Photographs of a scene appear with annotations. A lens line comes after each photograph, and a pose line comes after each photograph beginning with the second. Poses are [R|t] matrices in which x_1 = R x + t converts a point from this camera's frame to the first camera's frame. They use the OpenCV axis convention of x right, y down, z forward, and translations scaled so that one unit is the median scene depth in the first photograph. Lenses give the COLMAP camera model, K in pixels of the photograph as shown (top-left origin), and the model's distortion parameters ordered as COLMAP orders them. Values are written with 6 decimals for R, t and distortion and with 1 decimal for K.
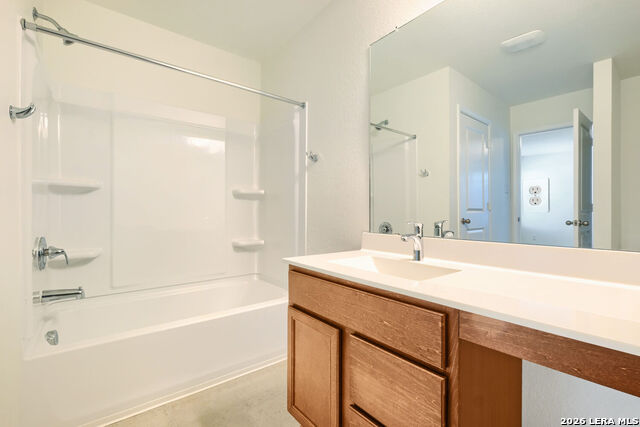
lens RADIAL K [[279.9, 0, 319.2], [0, 279.9, 210.4], [0, 0, 1]] dist [-0.000617, -0.000129]
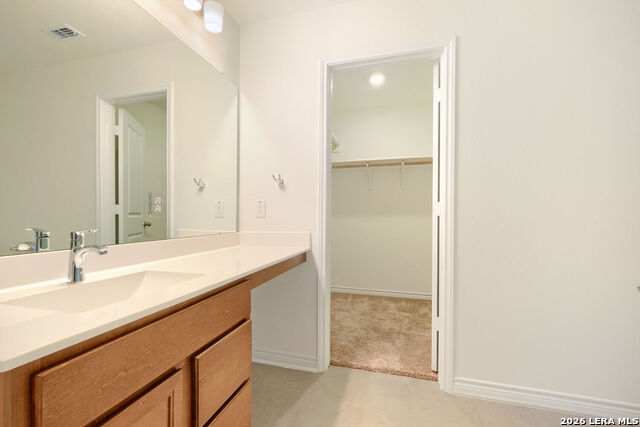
lens RADIAL K [[273.8, 0, 321.0], [0, 273.8, 219.6], [0, 0, 1]] dist [-0.001516, -0.000305]
pose [[-0.576239, -0.013955, 0.817162, -0.636530], [-0.009320, 0.999901, 0.010504, 0.002119], [-0.817228, -0.001563, -0.576312, 0.932856]]
